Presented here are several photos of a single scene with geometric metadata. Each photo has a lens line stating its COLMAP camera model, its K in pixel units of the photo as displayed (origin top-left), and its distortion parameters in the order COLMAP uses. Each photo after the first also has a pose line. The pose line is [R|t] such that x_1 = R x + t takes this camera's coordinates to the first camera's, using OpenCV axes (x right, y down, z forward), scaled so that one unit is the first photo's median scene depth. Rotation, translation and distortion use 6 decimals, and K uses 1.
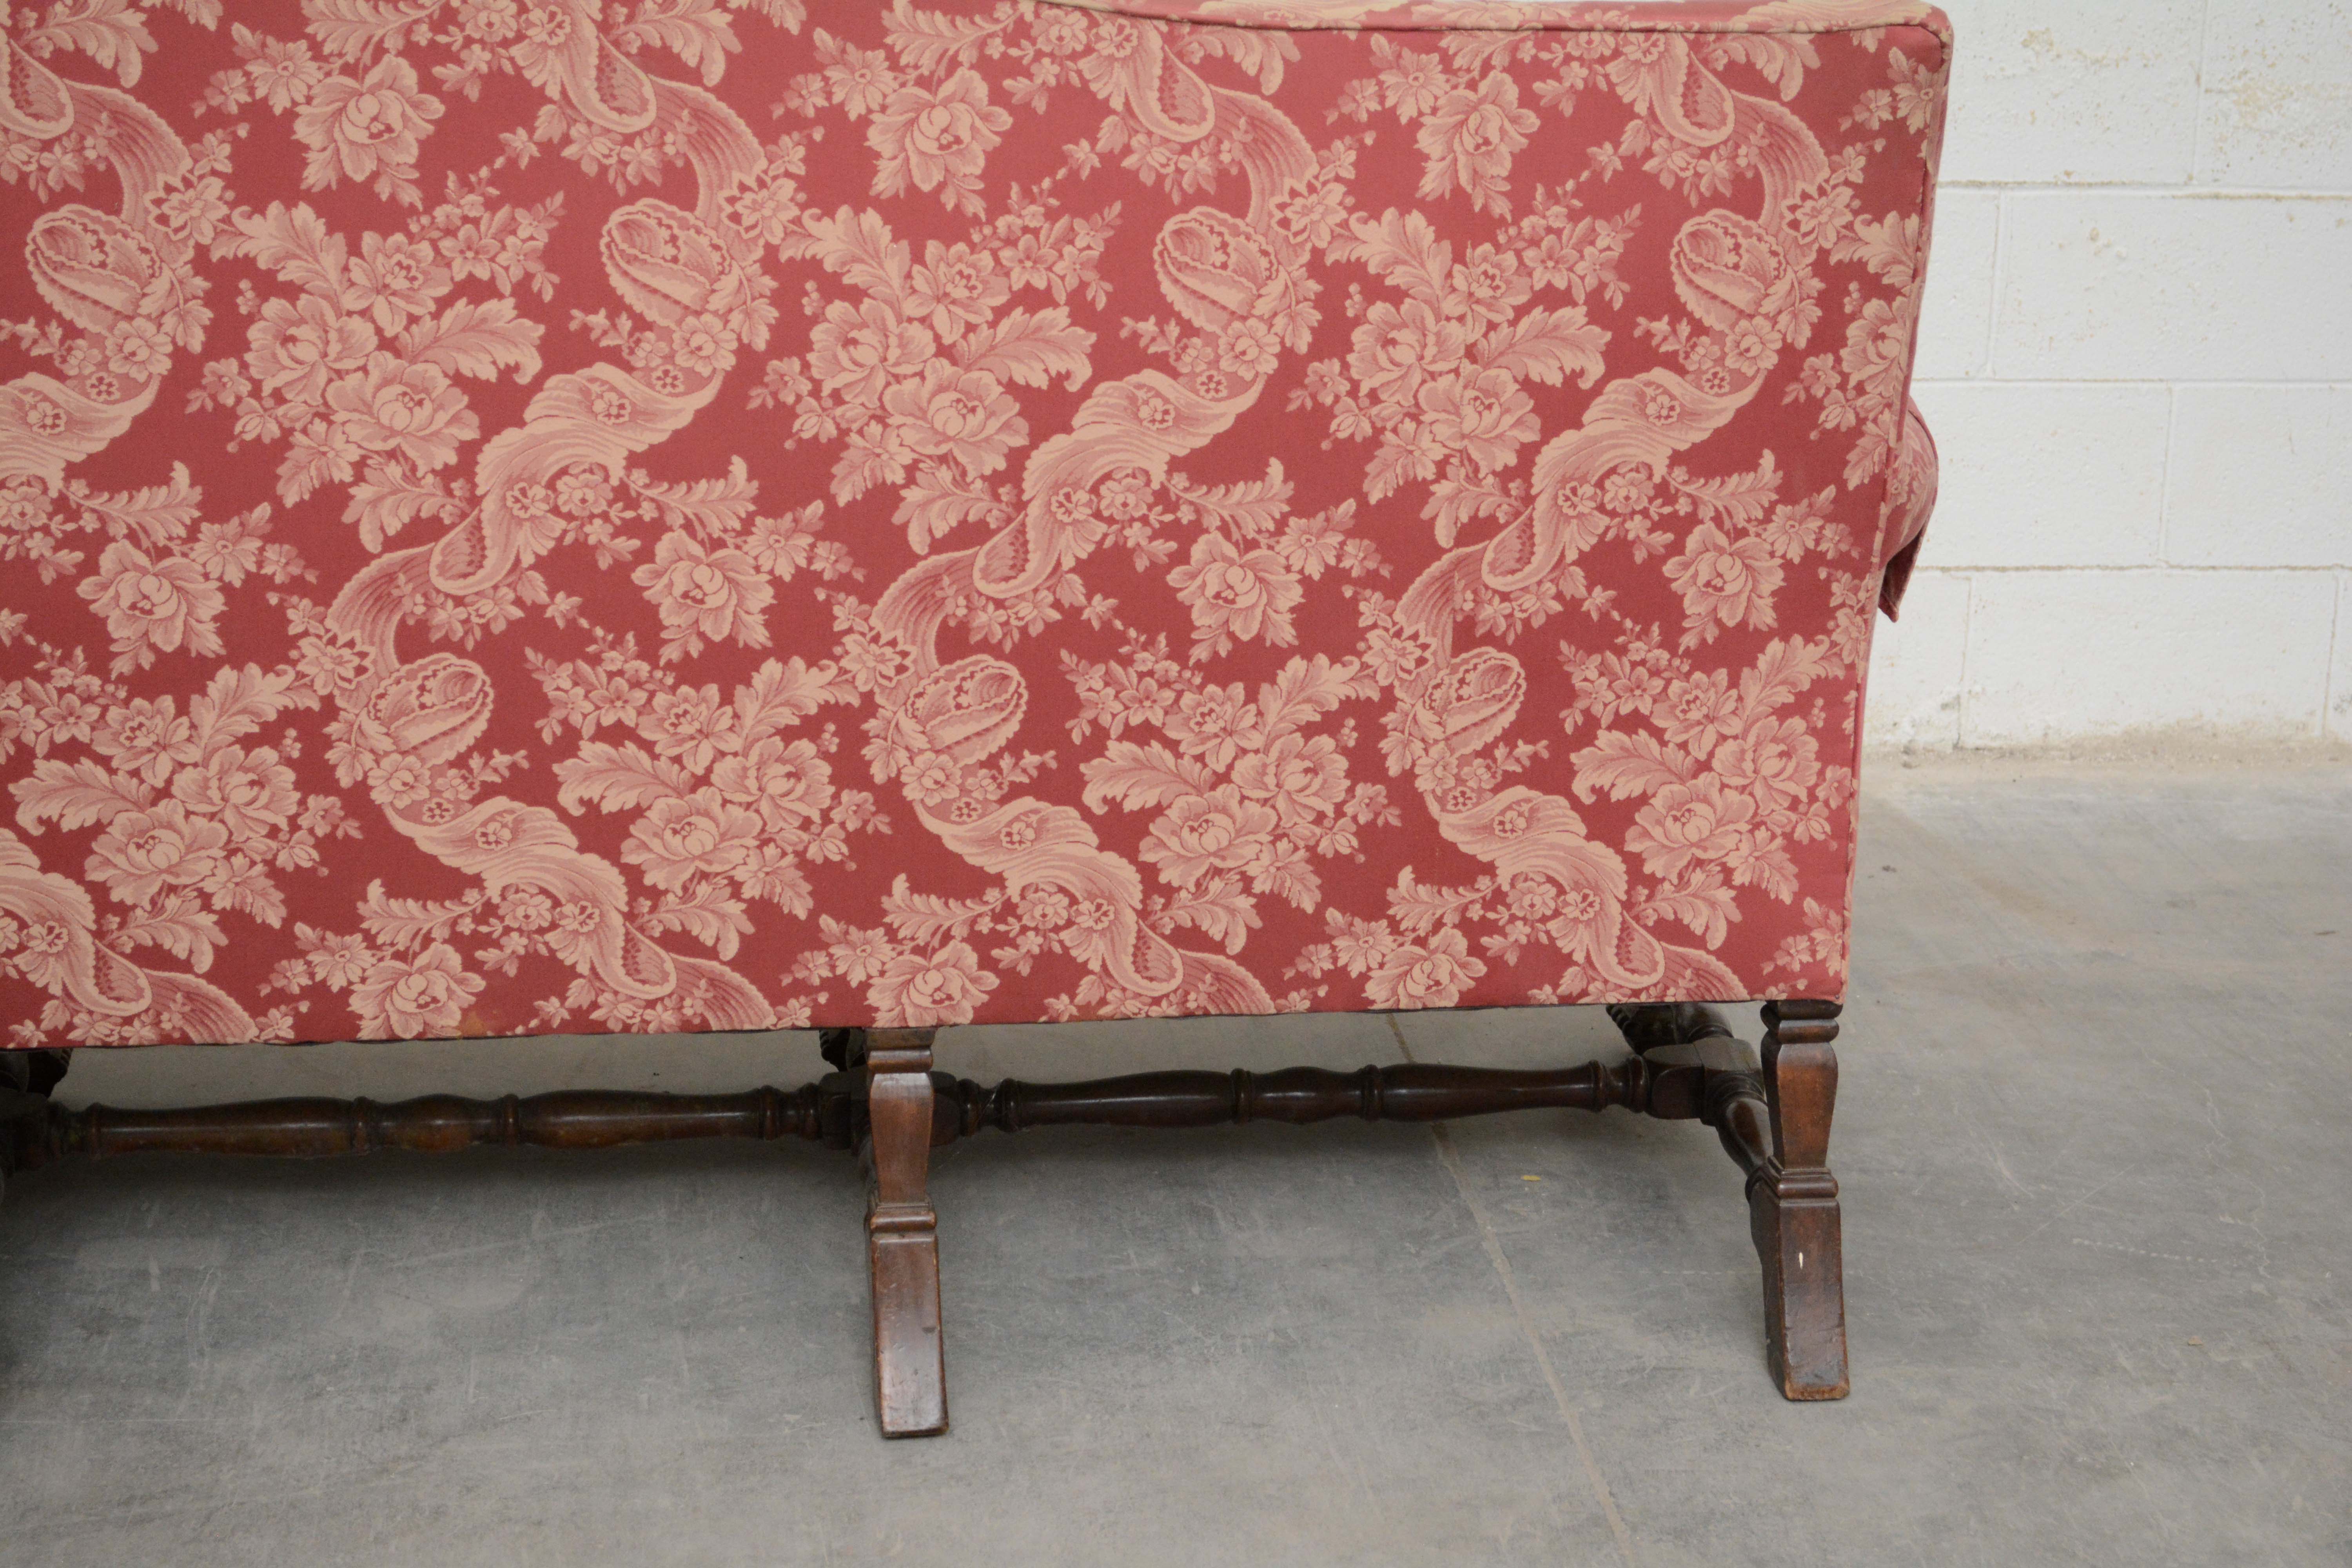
lens RADIAL K [[4456.4, 0, 1175.5], [0, 4456.4, 776.7], [0, 0, 1]] dist [0.026358, 0.000000]
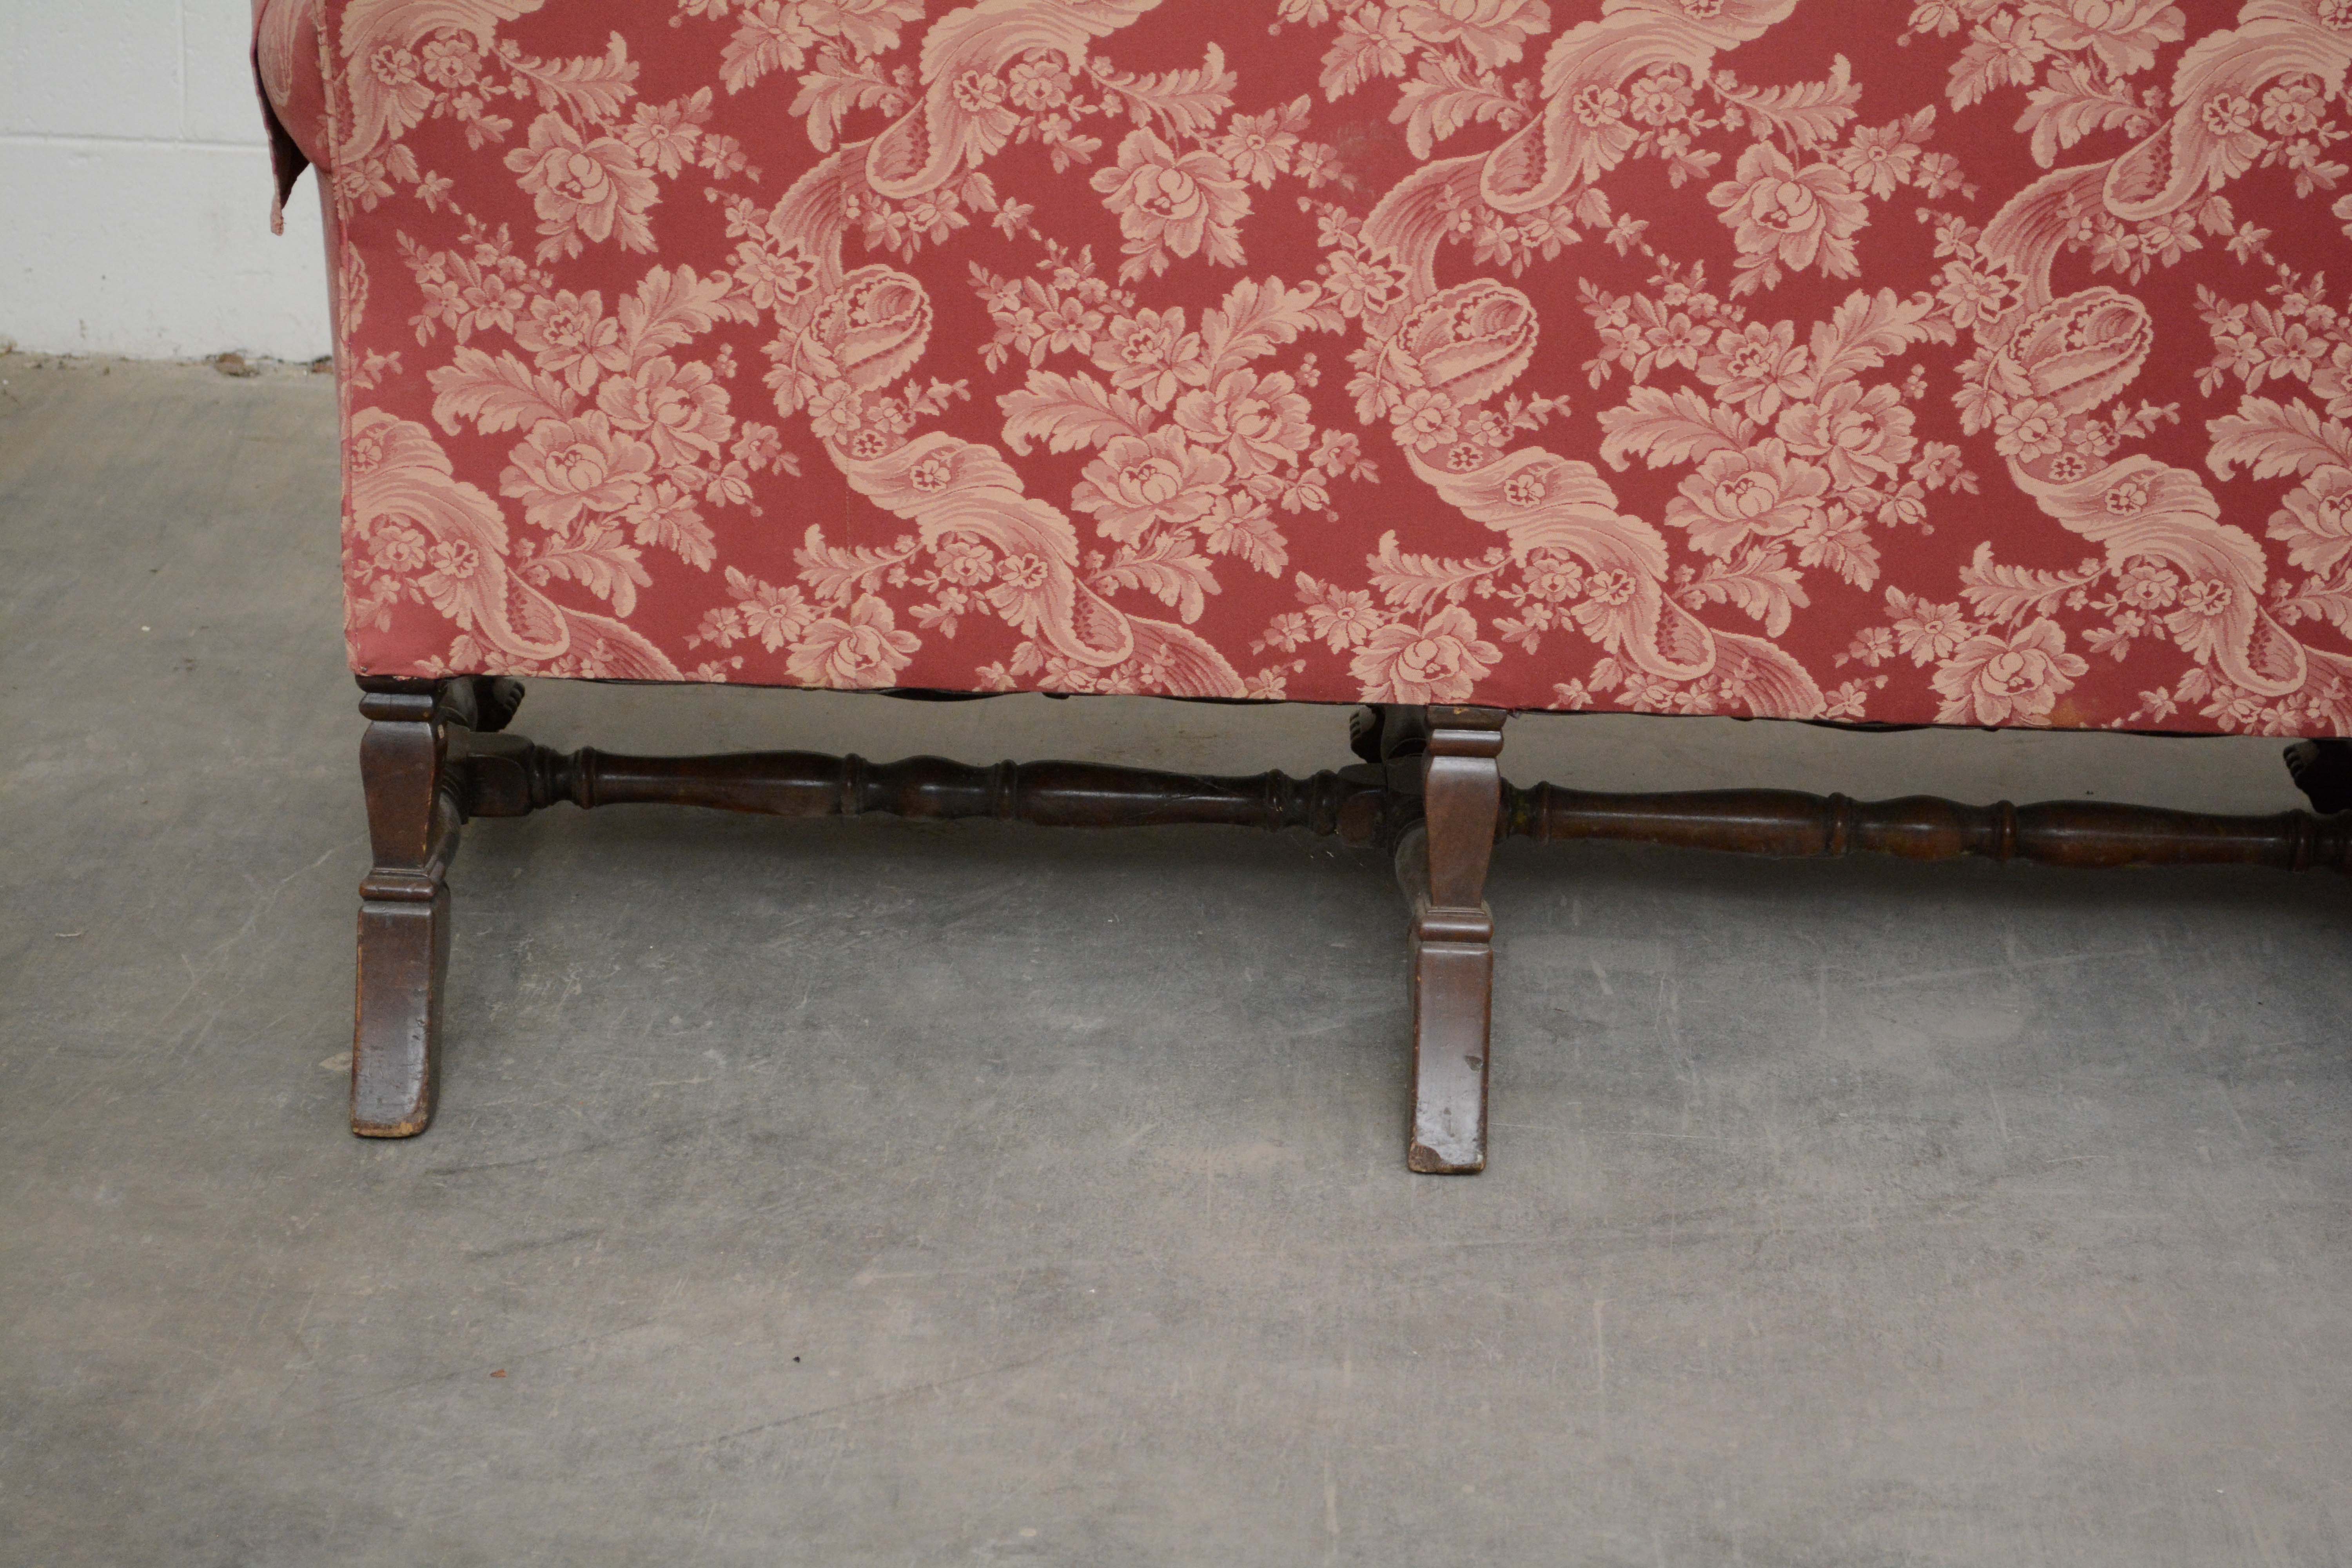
lens RADIAL K [[5192.0, 0, 1171.0], [0, 5192.0, 788.5], [0, 0, 1]] dist [0.041276, 0.000000]
pose [[0.986651, 0.060011, -0.151386, -0.177987], [-0.051578, 0.996923, 0.059028, 0.019123], [0.154463, -0.050432, 0.986711, -0.041124]]
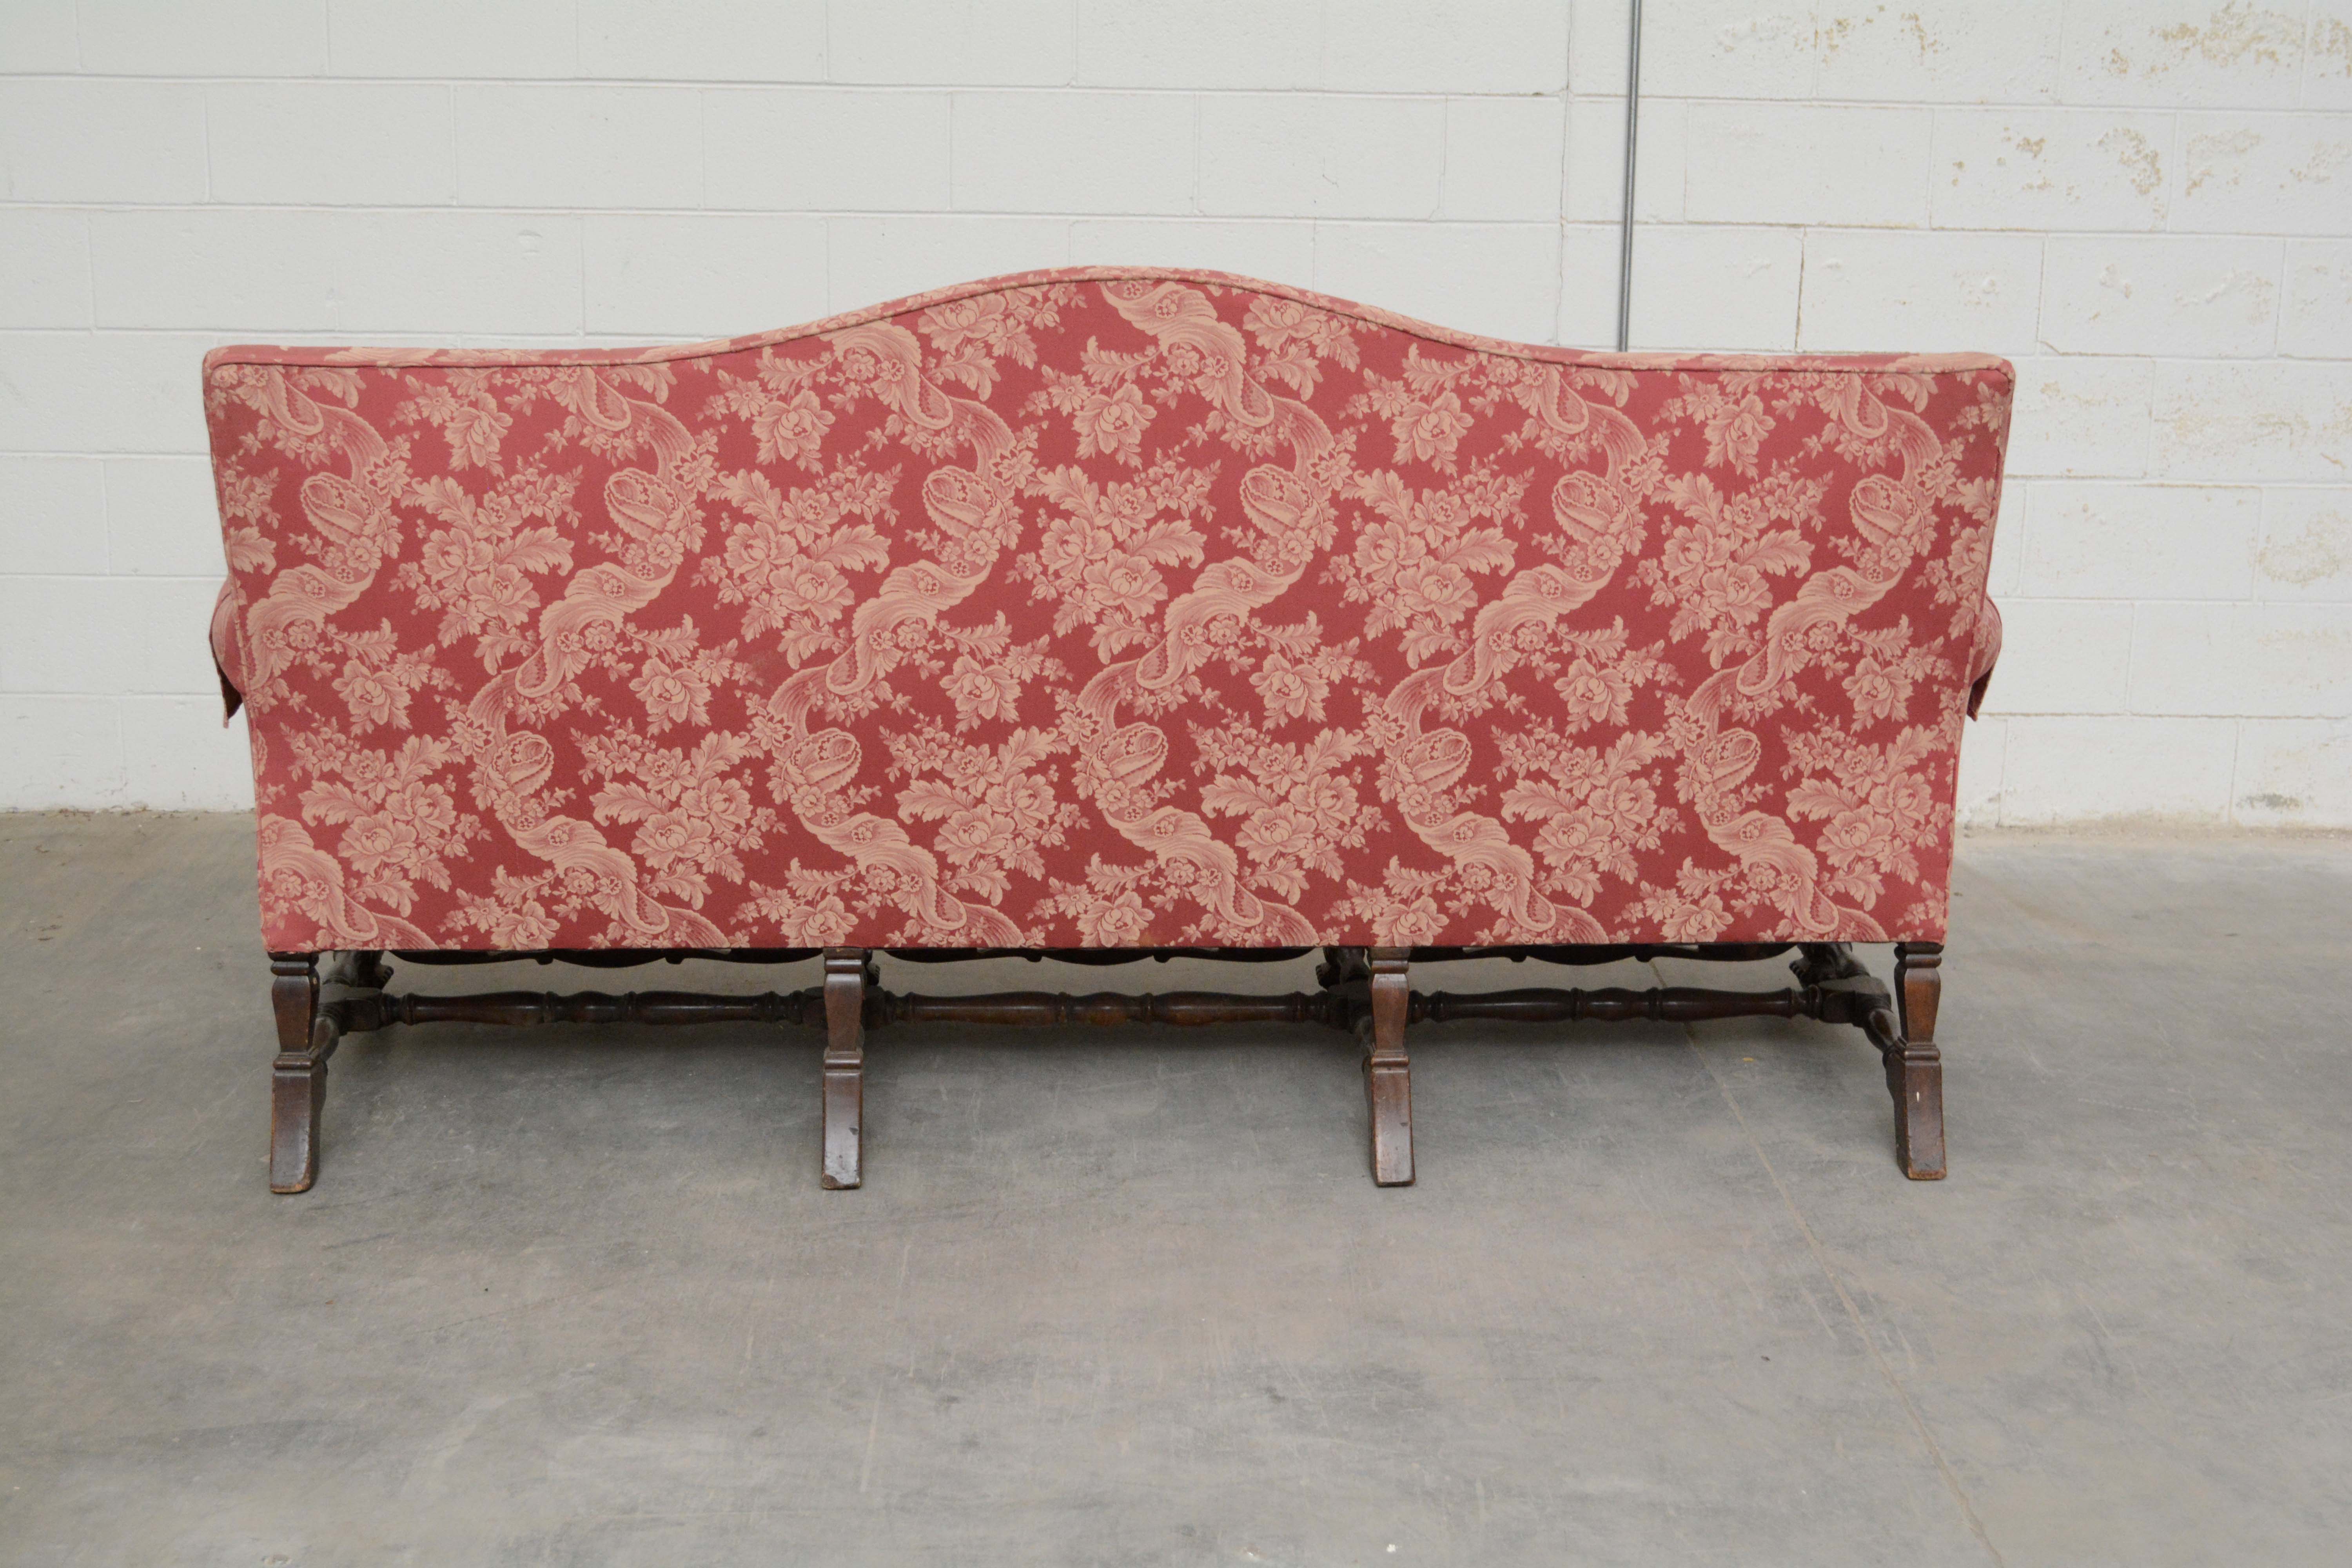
lens RADIAL K [[3033.1, 0, 1175.8], [0, 3033.1, 764.4], [0, 0, 1]] dist [-0.037090, 0.000000]
pose [[0.996536, 0.011752, -0.082325, -0.050203], [-0.015519, 0.998855, -0.045263, 0.041300], [0.081699, 0.046384, 0.995577, -0.181204]]
